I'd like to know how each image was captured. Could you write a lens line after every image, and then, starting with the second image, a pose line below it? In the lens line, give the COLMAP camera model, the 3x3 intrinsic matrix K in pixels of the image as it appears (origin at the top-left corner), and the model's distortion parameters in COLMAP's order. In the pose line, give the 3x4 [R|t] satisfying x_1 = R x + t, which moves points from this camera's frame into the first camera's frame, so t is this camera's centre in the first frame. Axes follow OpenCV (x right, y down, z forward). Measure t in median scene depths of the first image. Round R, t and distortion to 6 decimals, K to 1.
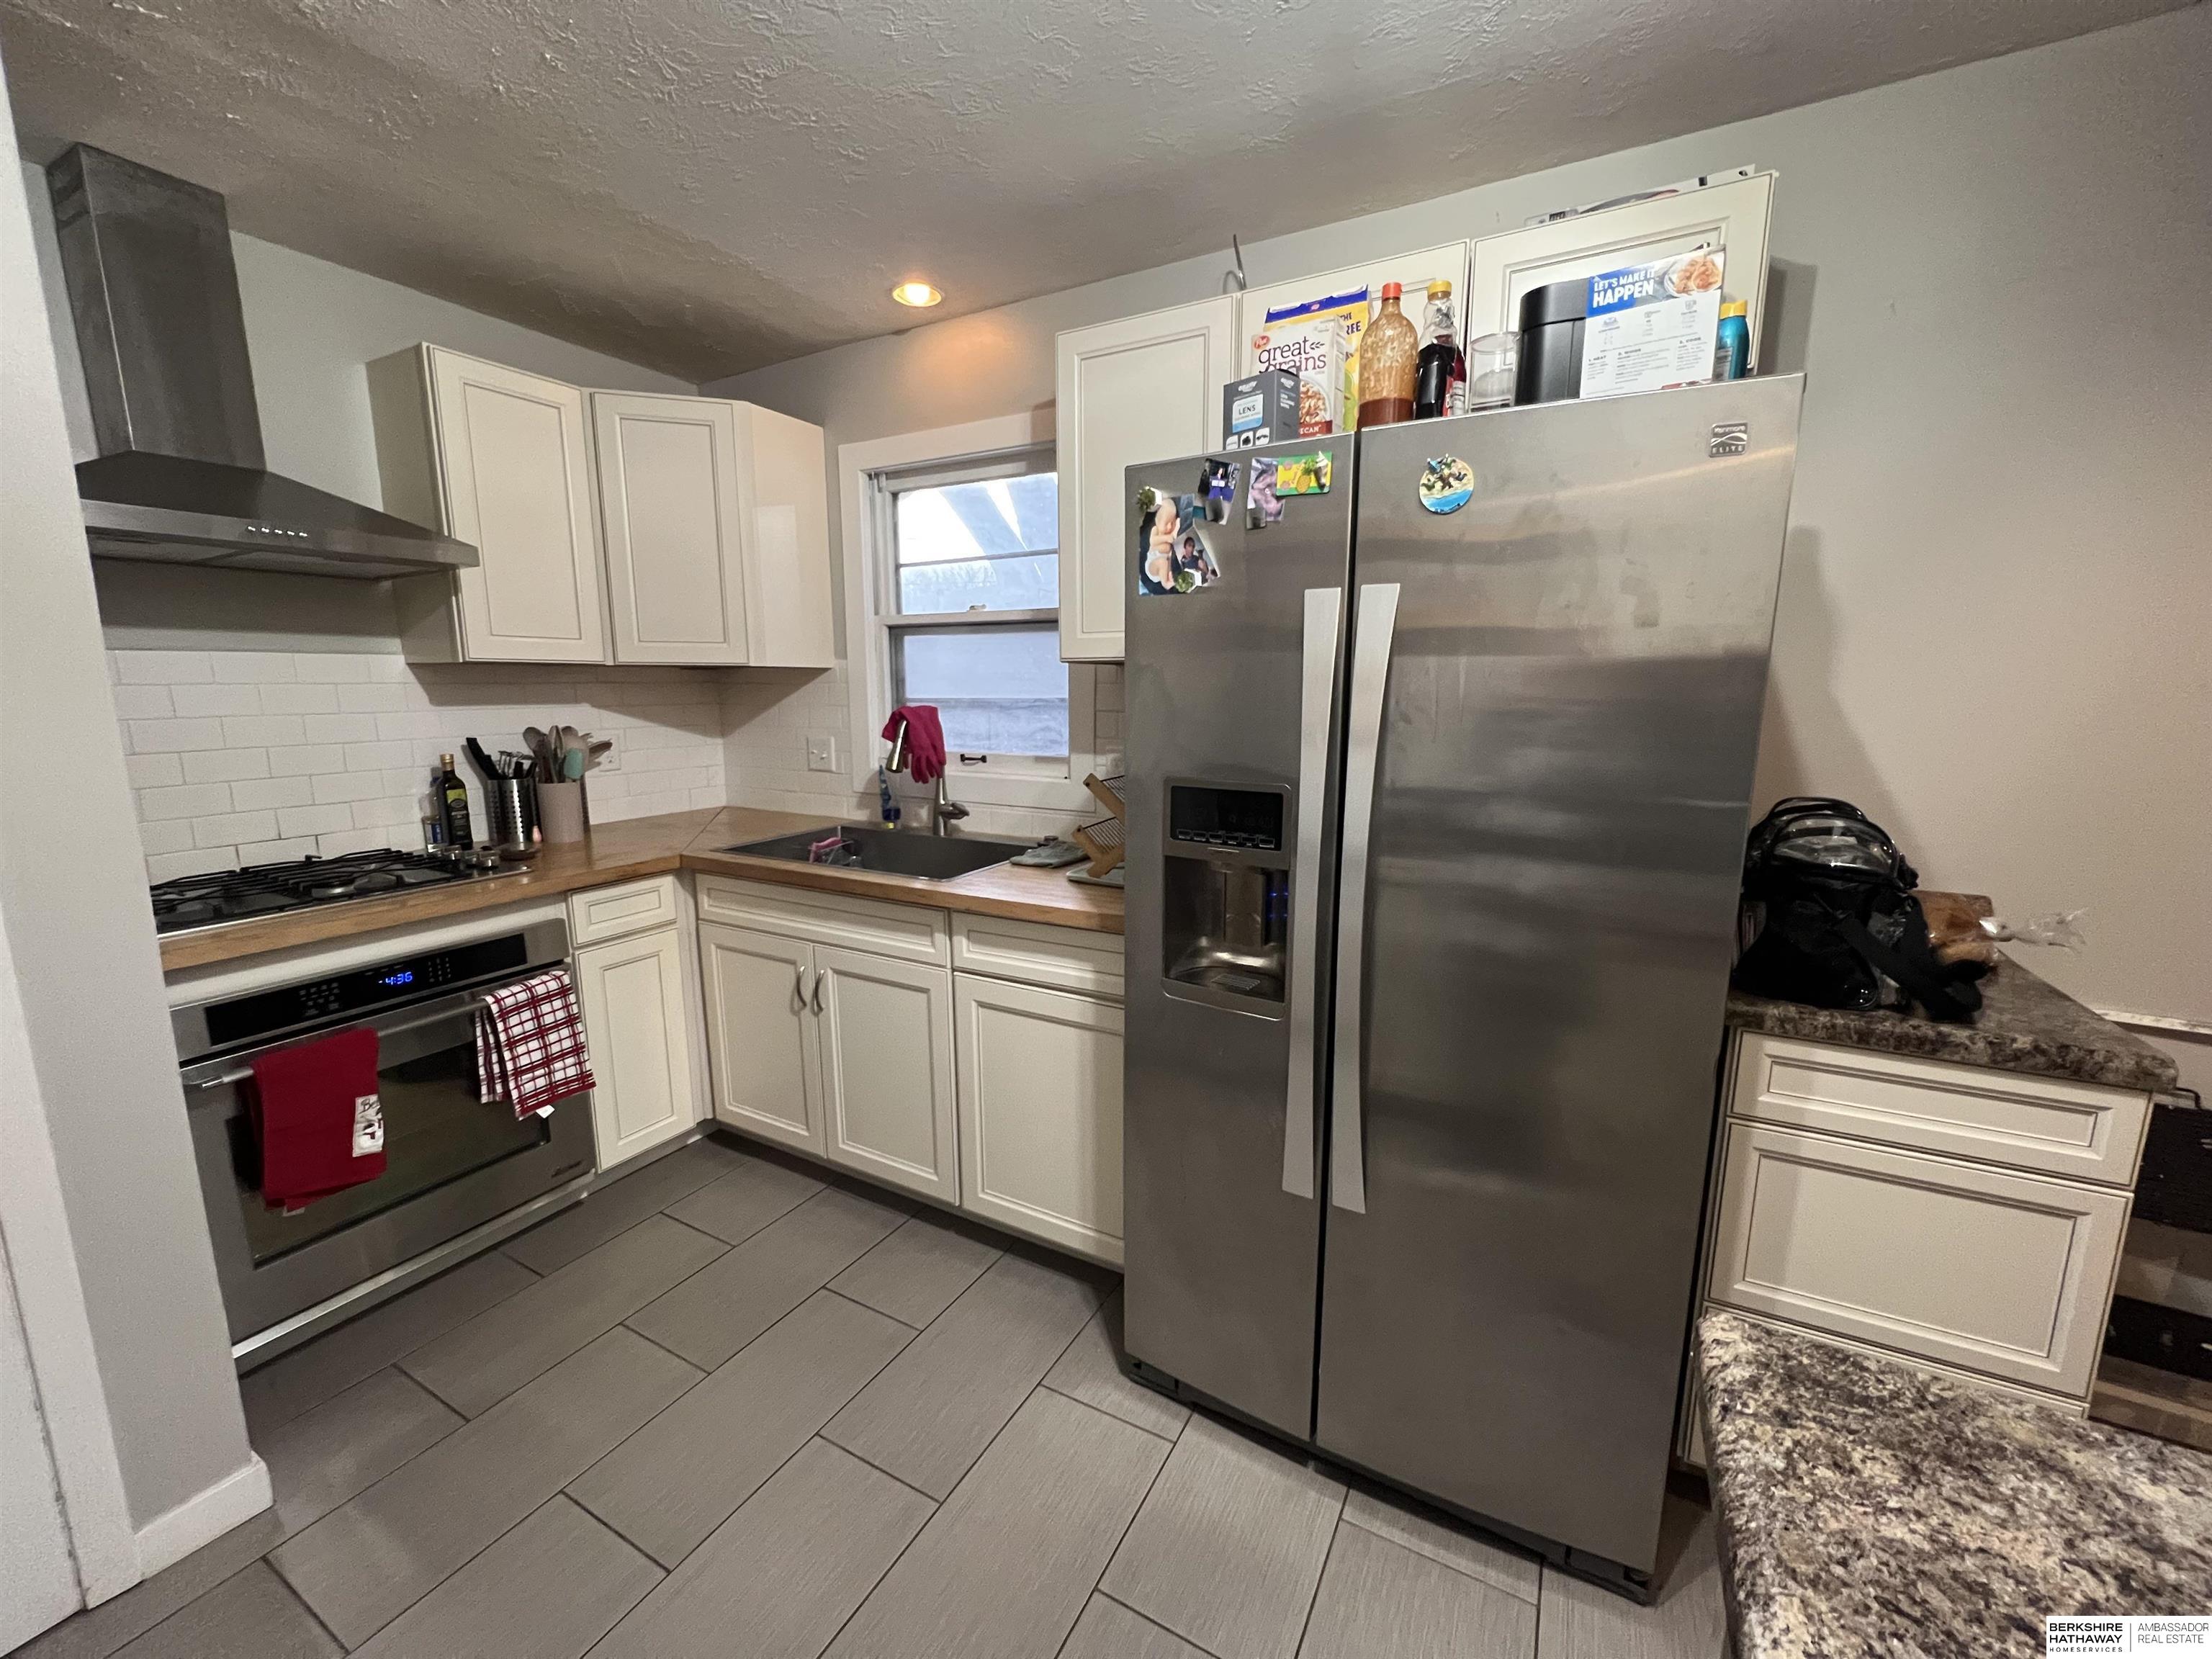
lens RADIAL K [[879.6, 0, 1108.1], [0, 879.6, 832.4], [0, 0, 1]] dist [-0.001594, 0.000840]
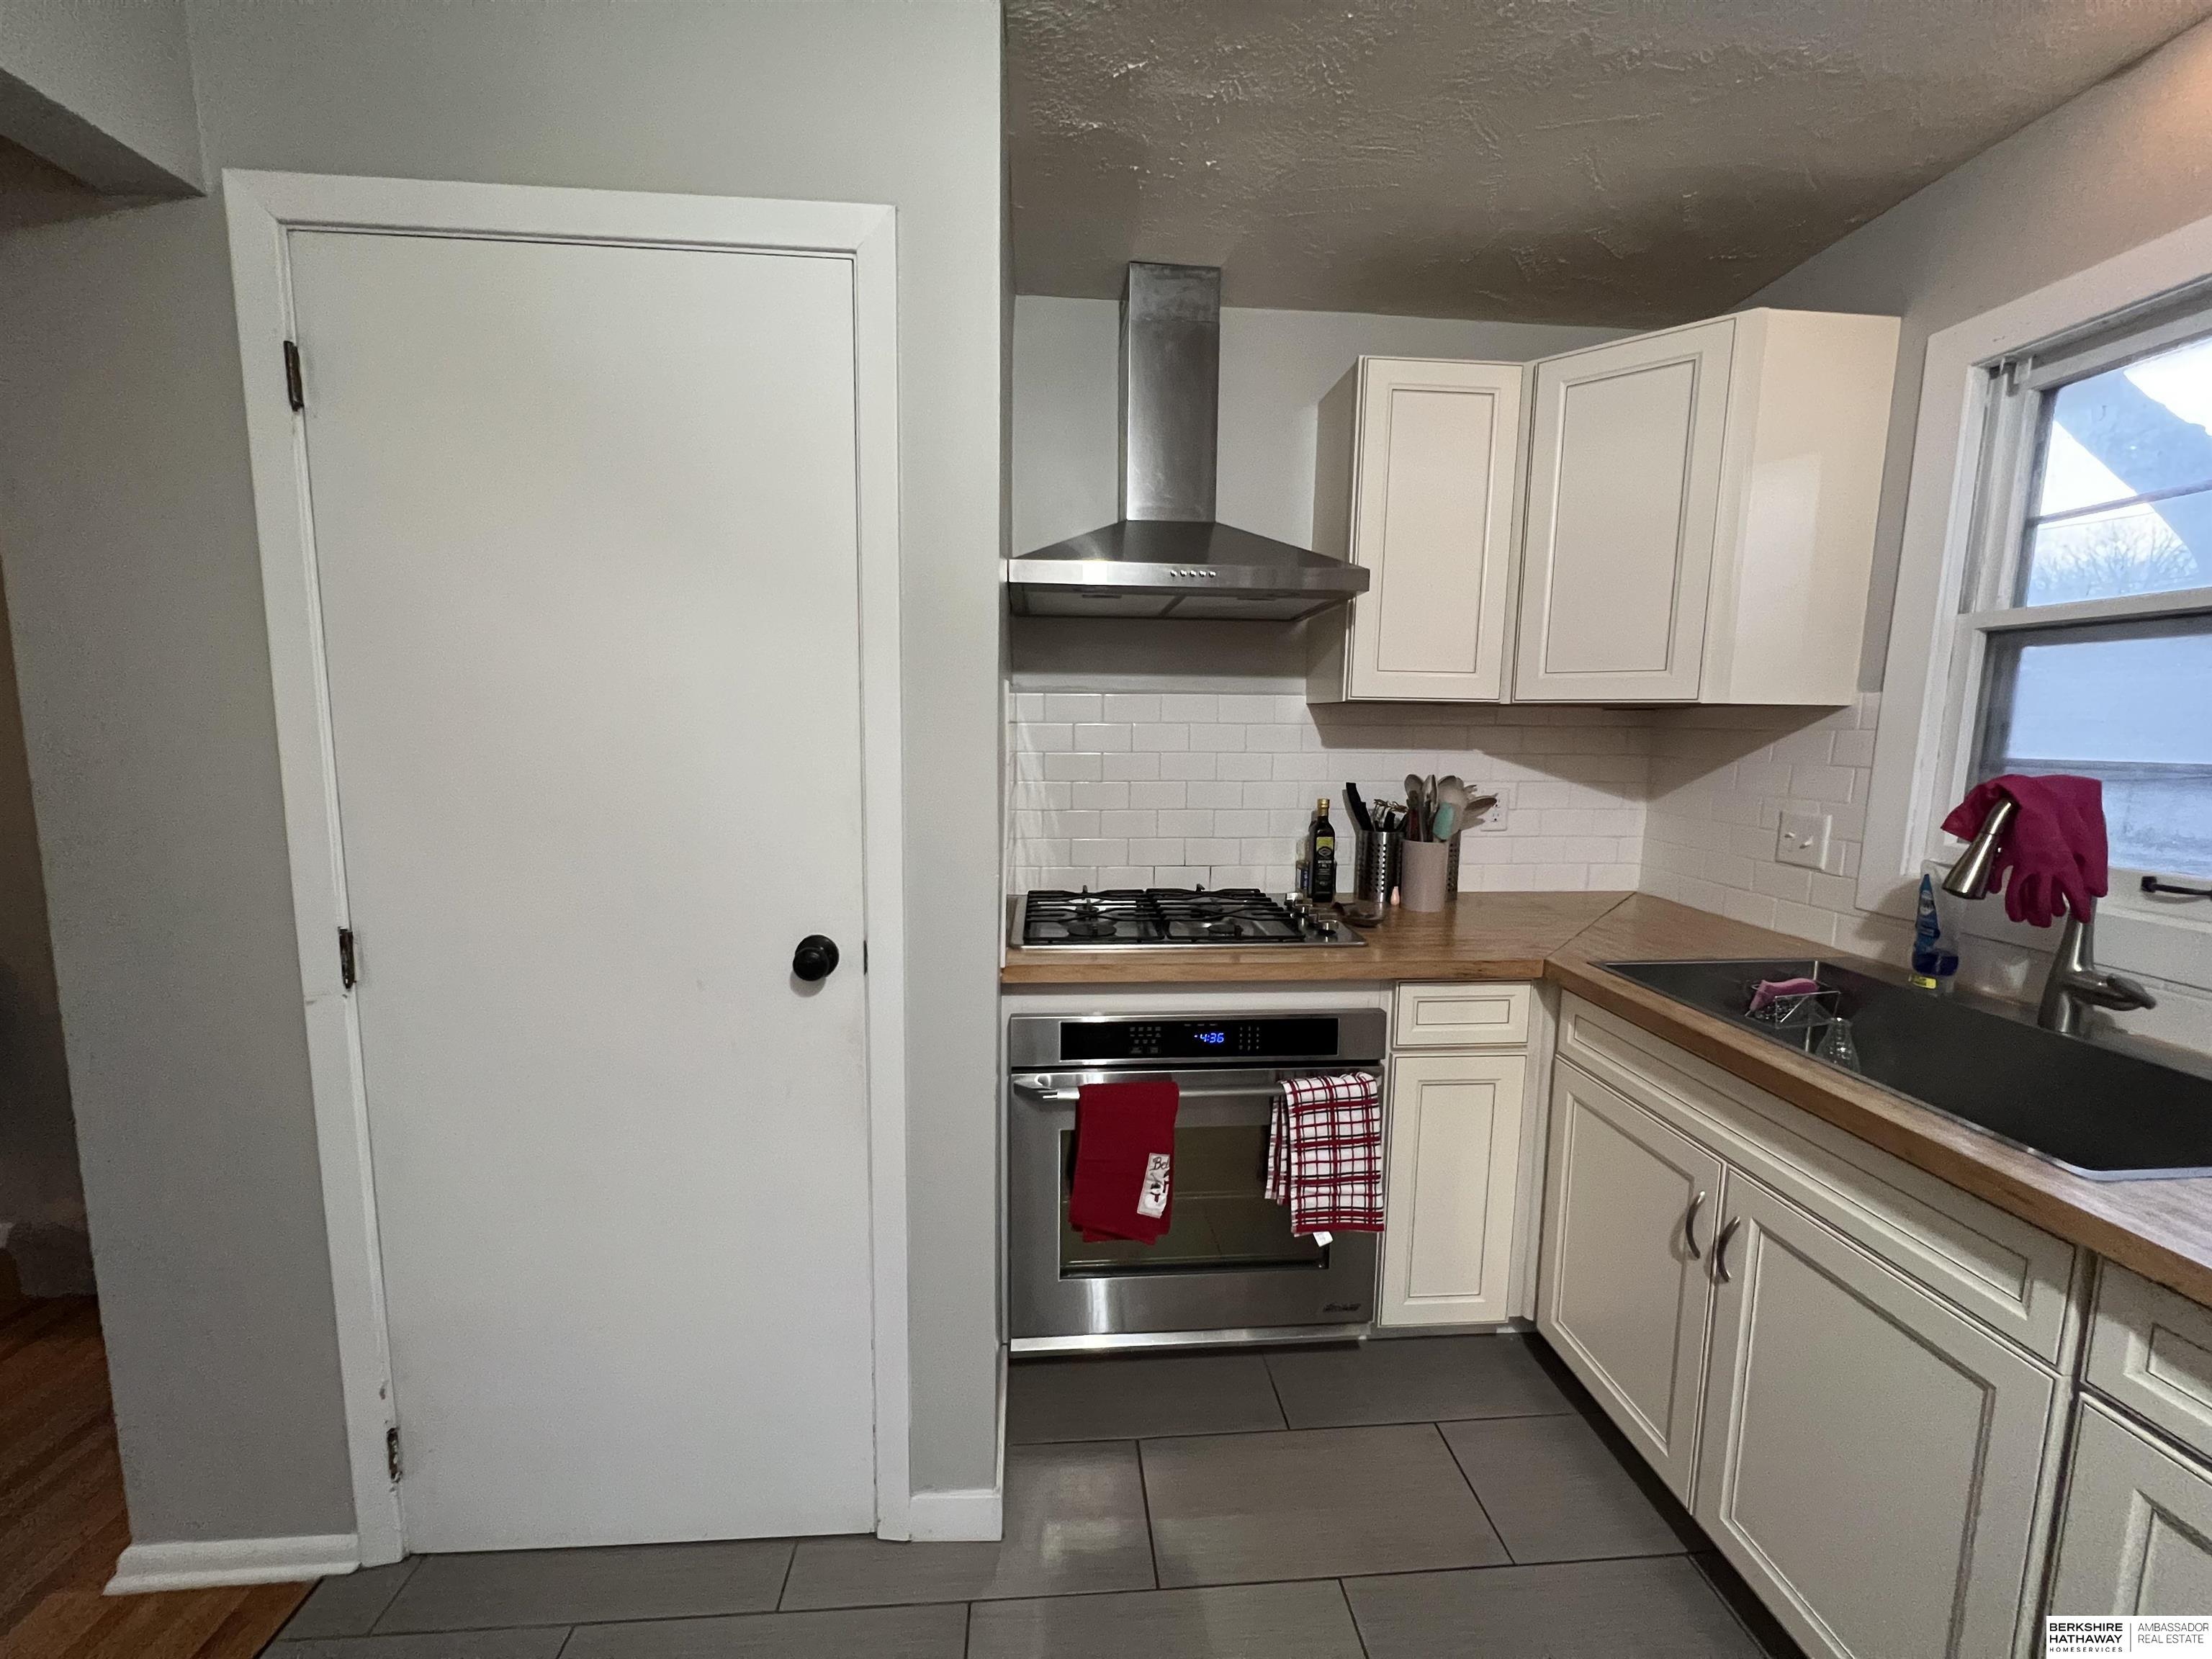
lens RADIAL K [[879.6, 0, 1105.2], [0, 879.6, 834.7], [0, 0, 1]] dist [-0.001594, 0.000840]
pose [[0.547775, 0.112333, -0.829050, -0.095556], [-0.152022, 0.987813, 0.033400, -0.047159], [0.822698, 0.107738, 0.558176, 0.287614]]
